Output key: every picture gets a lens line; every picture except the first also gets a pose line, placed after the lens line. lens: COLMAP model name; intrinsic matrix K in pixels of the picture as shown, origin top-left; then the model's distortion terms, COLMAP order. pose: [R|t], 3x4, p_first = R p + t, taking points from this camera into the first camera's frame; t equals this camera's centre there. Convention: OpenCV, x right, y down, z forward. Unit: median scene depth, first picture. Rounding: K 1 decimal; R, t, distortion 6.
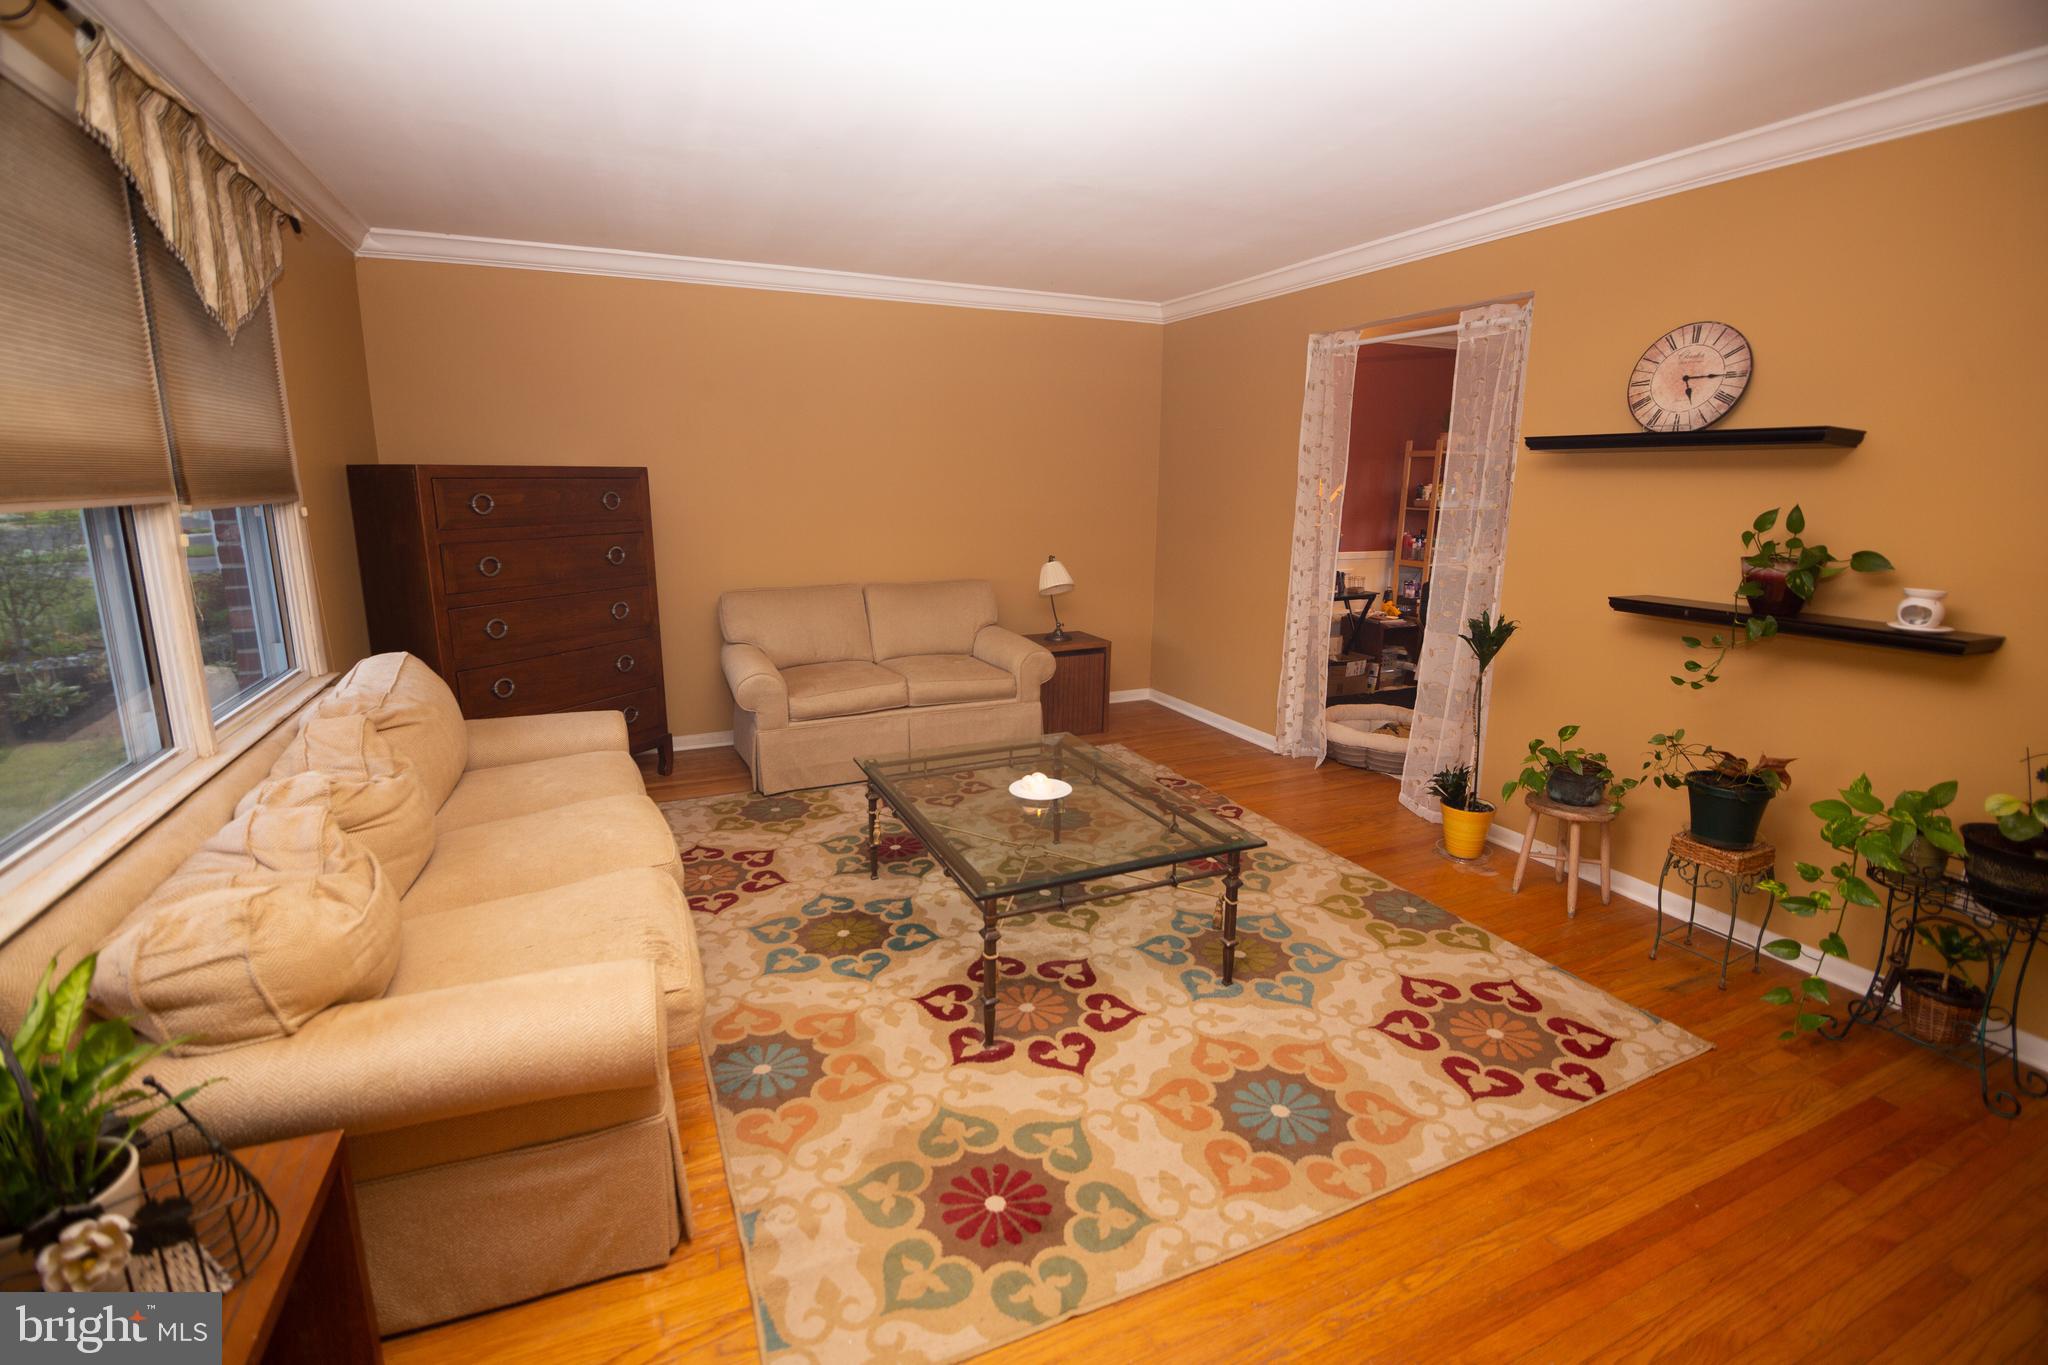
lens RADIAL K [[918.3, 0, 1016.5], [0, 918.3, 666.8], [0, 0, 1]] dist [-0.011212, -0.000047]
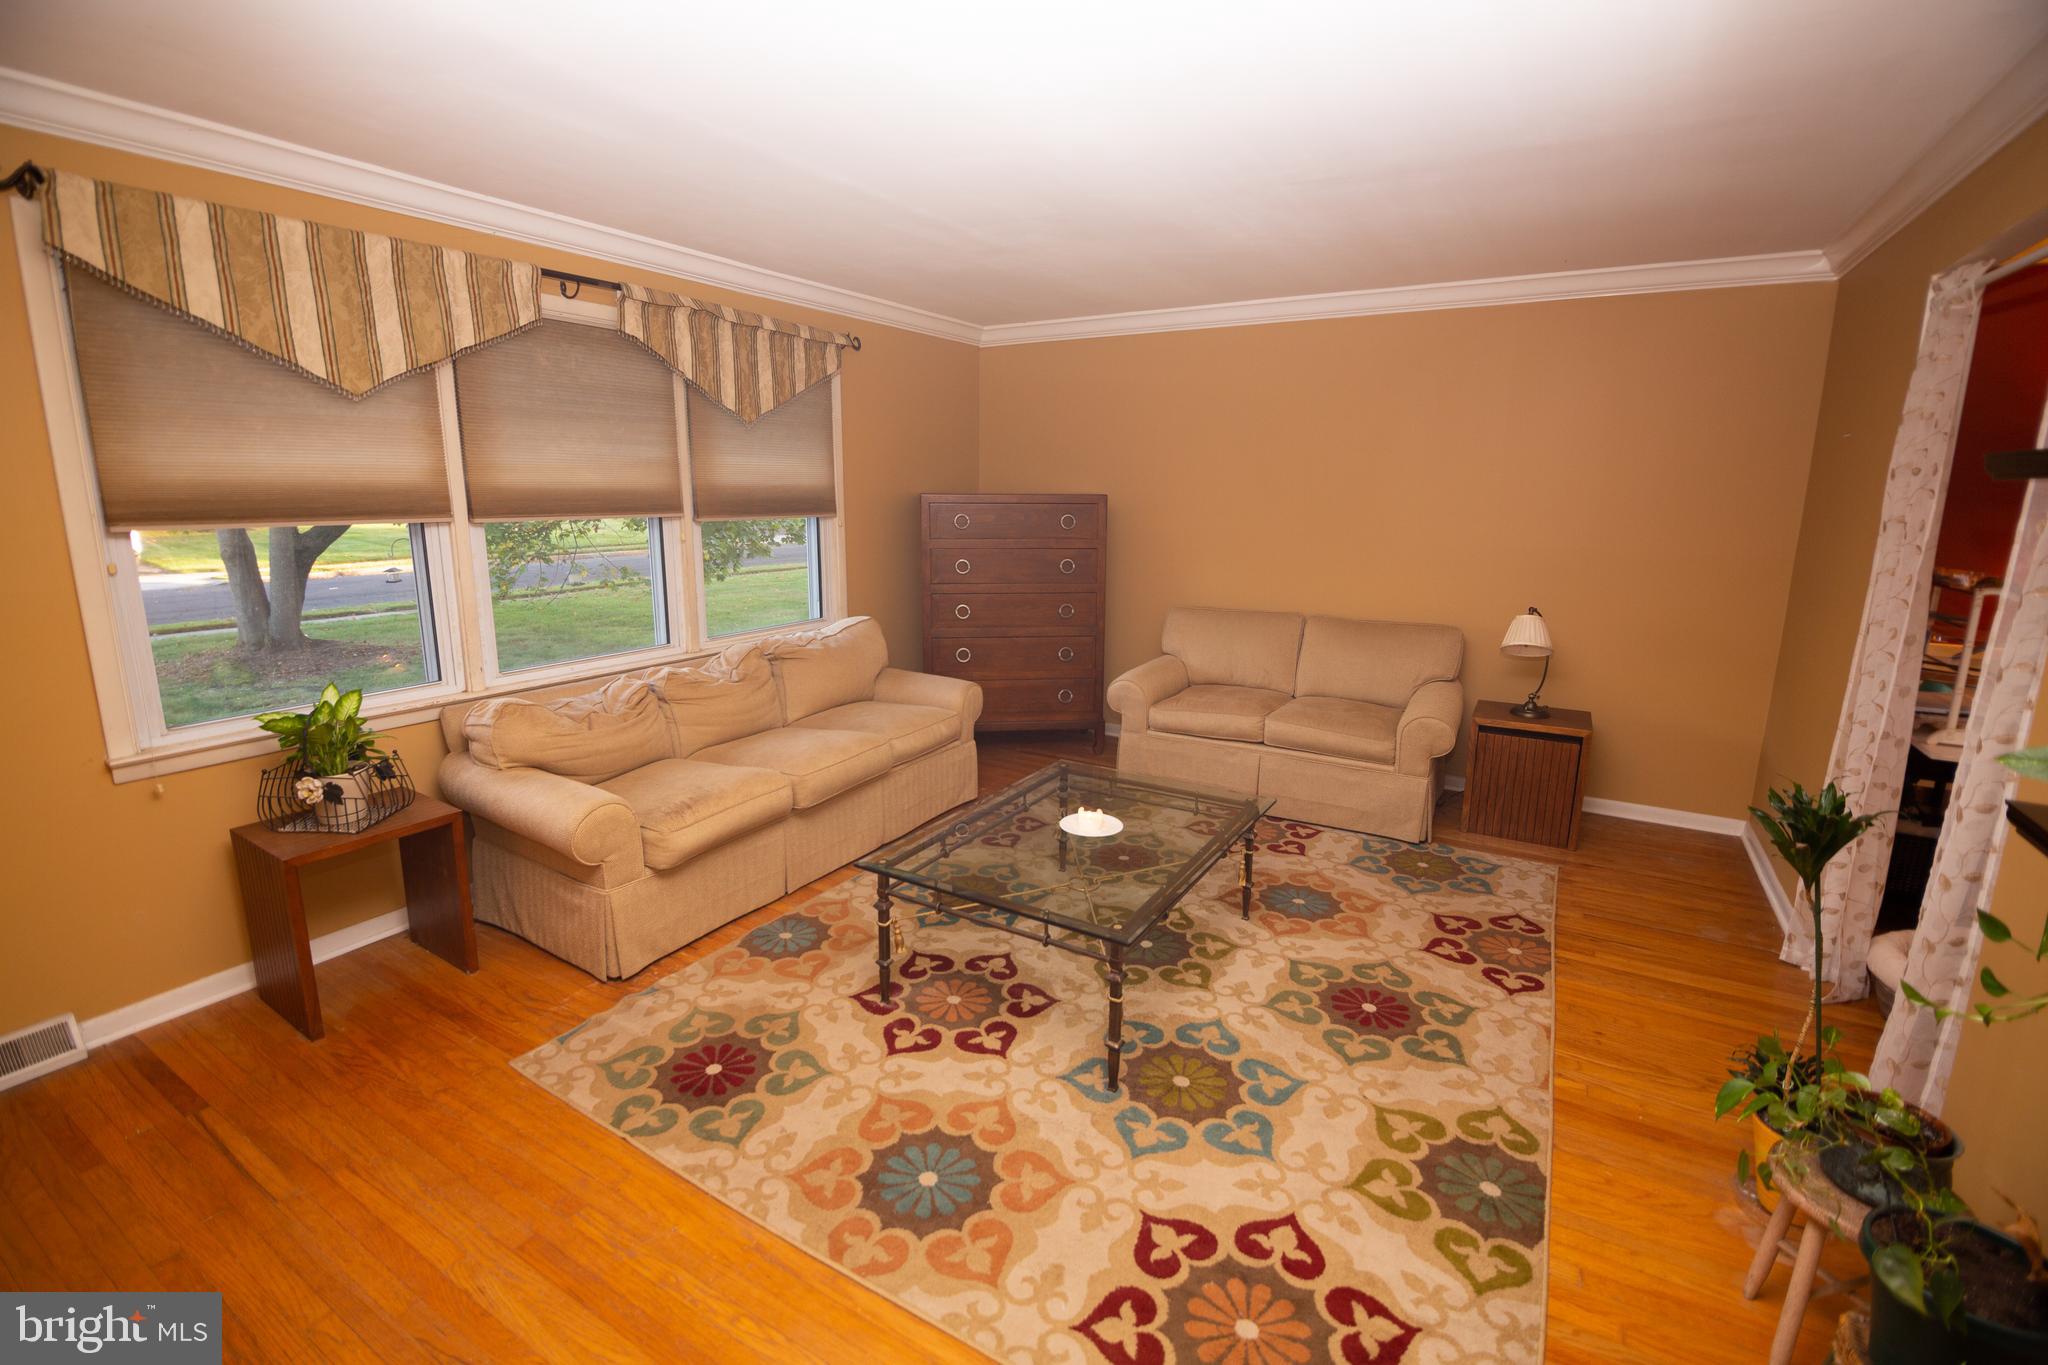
lens RADIAL K [[918.3, 0, 1016.5], [0, 918.3, 666.8], [0, 0, 1]] dist [-0.011212, -0.000047]
pose [[0.561604, 0.160564, -0.811677, 0.798087], [-0.170315, 0.982416, 0.076497, -0.103005], [0.809687, 0.095280, 0.579075, 0.358322]]
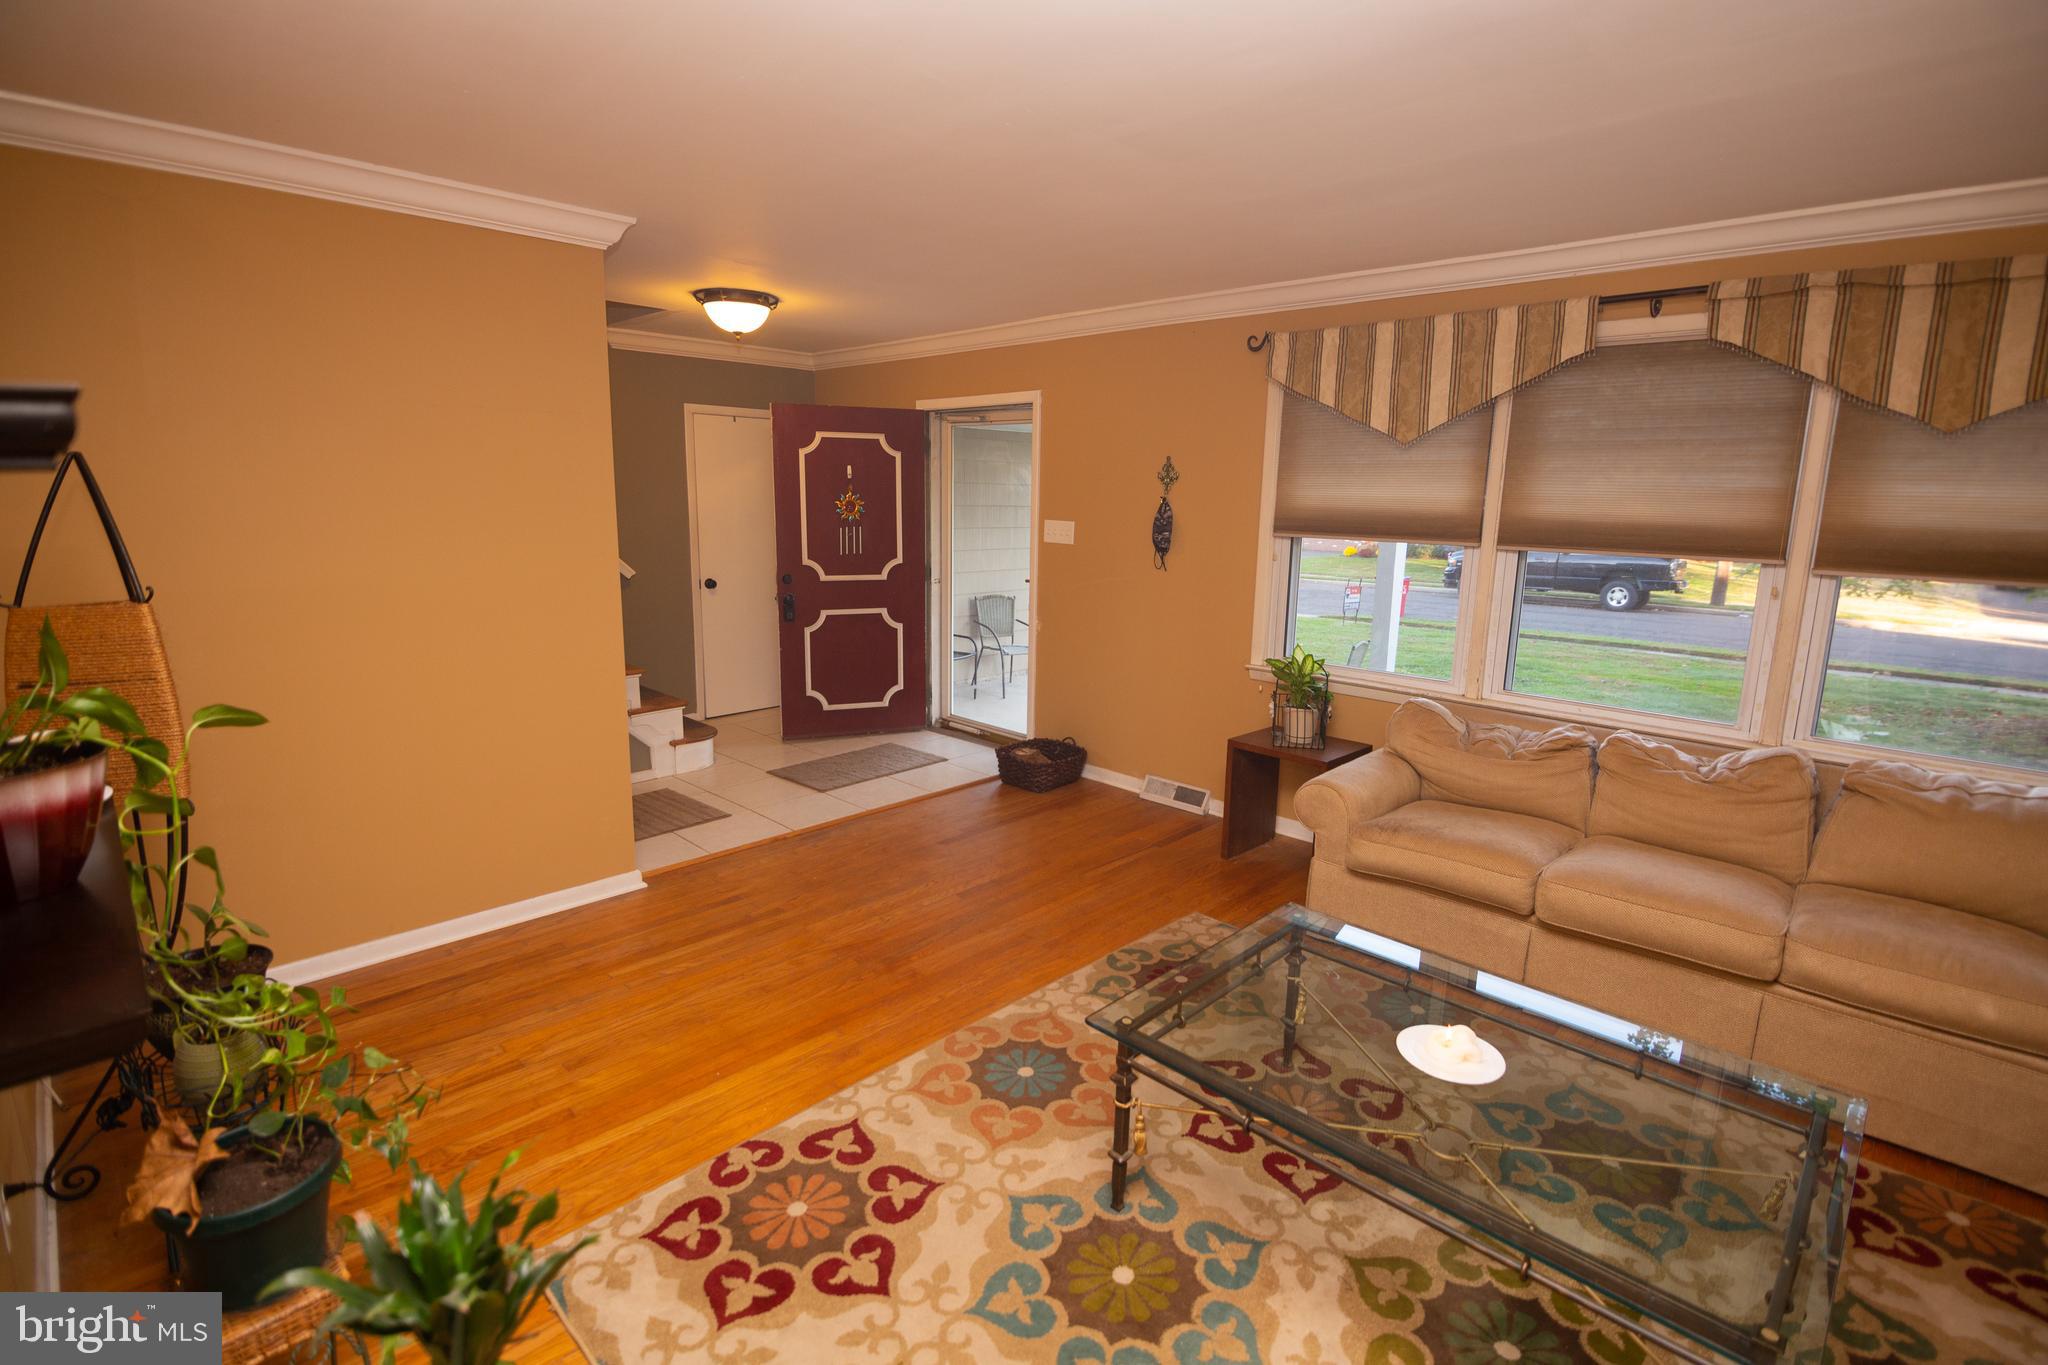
lens RADIAL K [[947.3, 0, 1019.6], [0, 947.3, 670.6], [0, 0, 1]] dist [-0.016929, -0.000429]
pose [[-0.931854, 0.041423, -0.360462, 0.547501], [-0.098102, 0.927696, 0.360217, -0.329244], [0.349321, 0.371031, -0.860413, 1.423542]]
